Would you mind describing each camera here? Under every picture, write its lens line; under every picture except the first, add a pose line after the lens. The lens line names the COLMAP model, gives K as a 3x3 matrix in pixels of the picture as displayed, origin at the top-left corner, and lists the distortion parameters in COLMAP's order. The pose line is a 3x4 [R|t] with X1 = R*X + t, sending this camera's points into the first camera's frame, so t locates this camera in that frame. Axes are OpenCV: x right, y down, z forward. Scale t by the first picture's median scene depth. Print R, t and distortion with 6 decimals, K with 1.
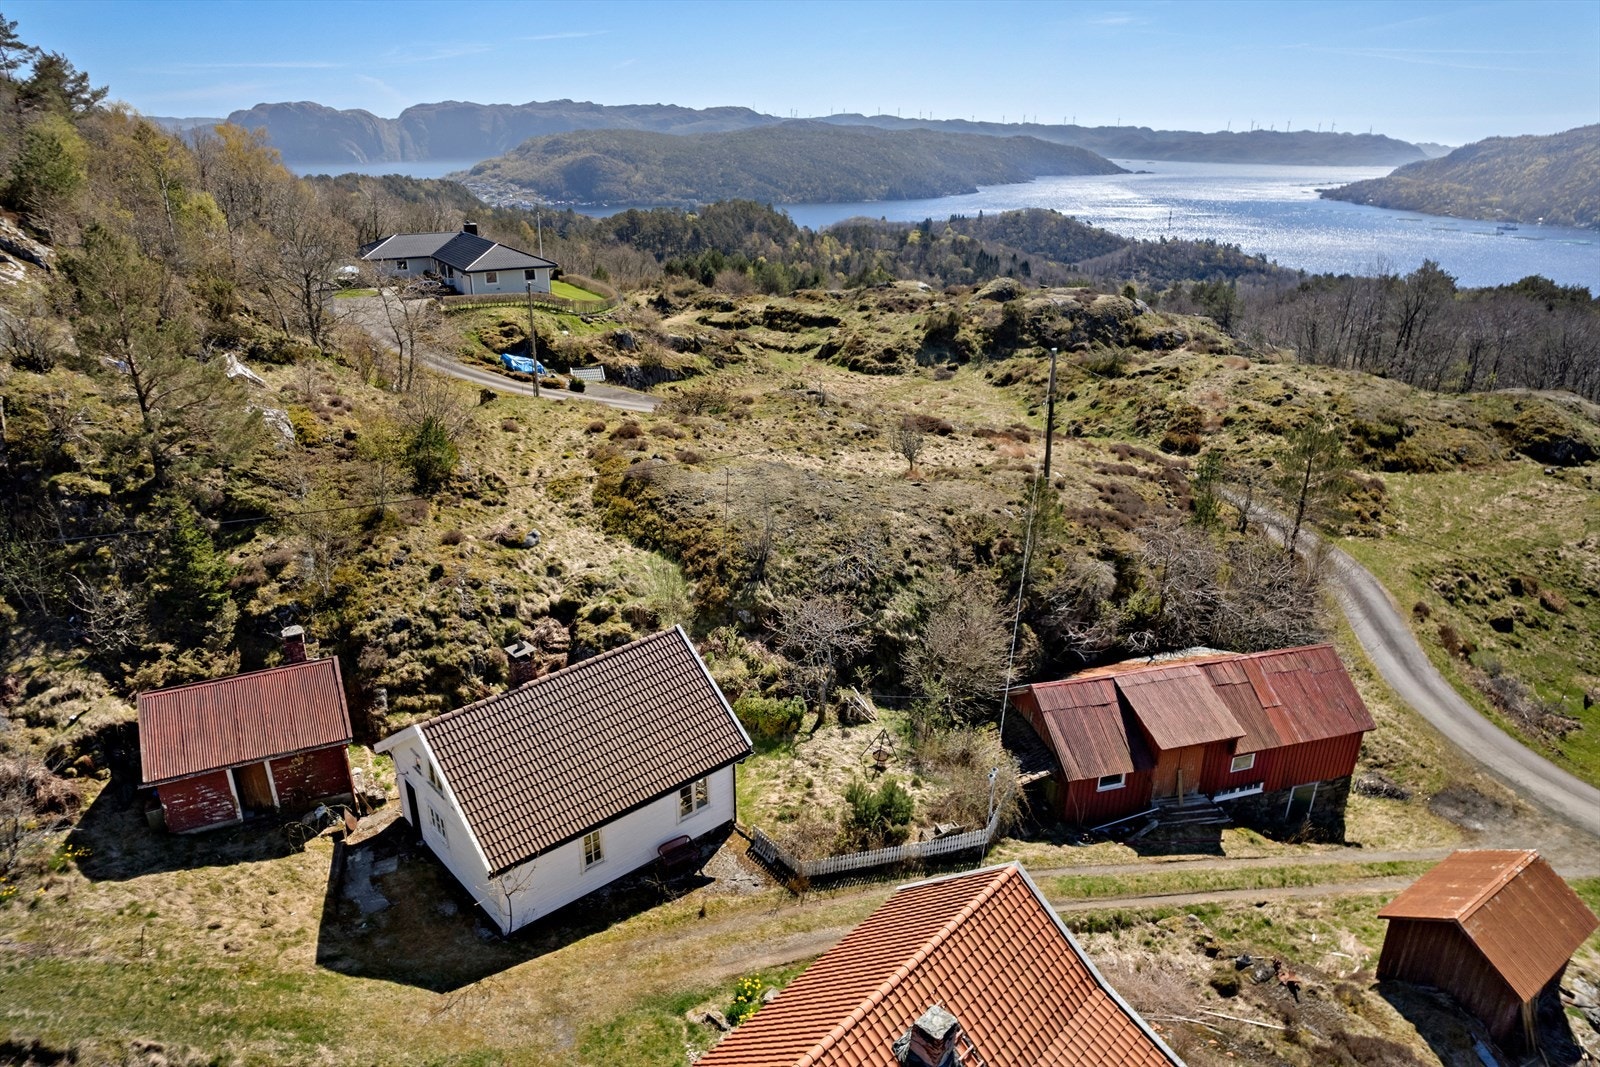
lens RADIAL K [[1069.2, 0, 797.7], [0, 1069.2, 529.6], [0, 0, 1]] dist [-0.089826, 0.086703]
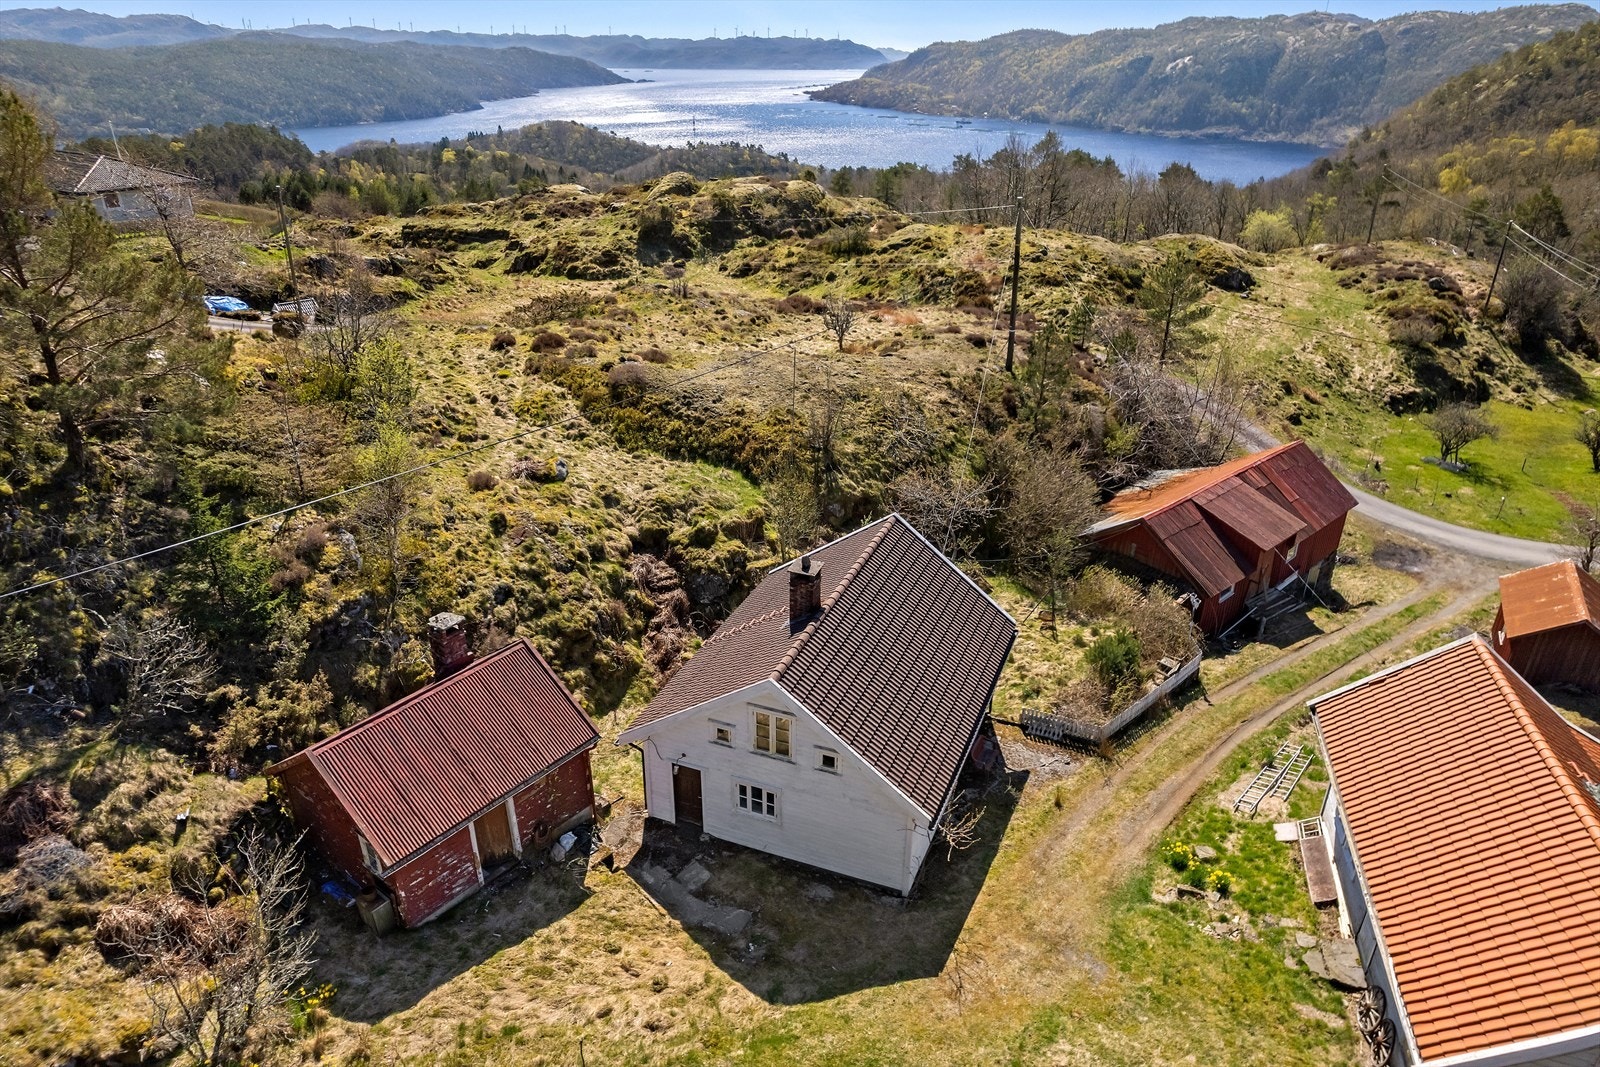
lens RADIAL K [[1069.2, 0, 797.7], [0, 1069.2, 529.6], [0, 0, 1]] dist [-0.089826, 0.086703]
pose [[0.893221, -0.189015, 0.407959, -0.198849], [0.160236, 0.981589, 0.103955, -0.000607], [-0.420097, -0.027485, 0.907063, 0.086754]]
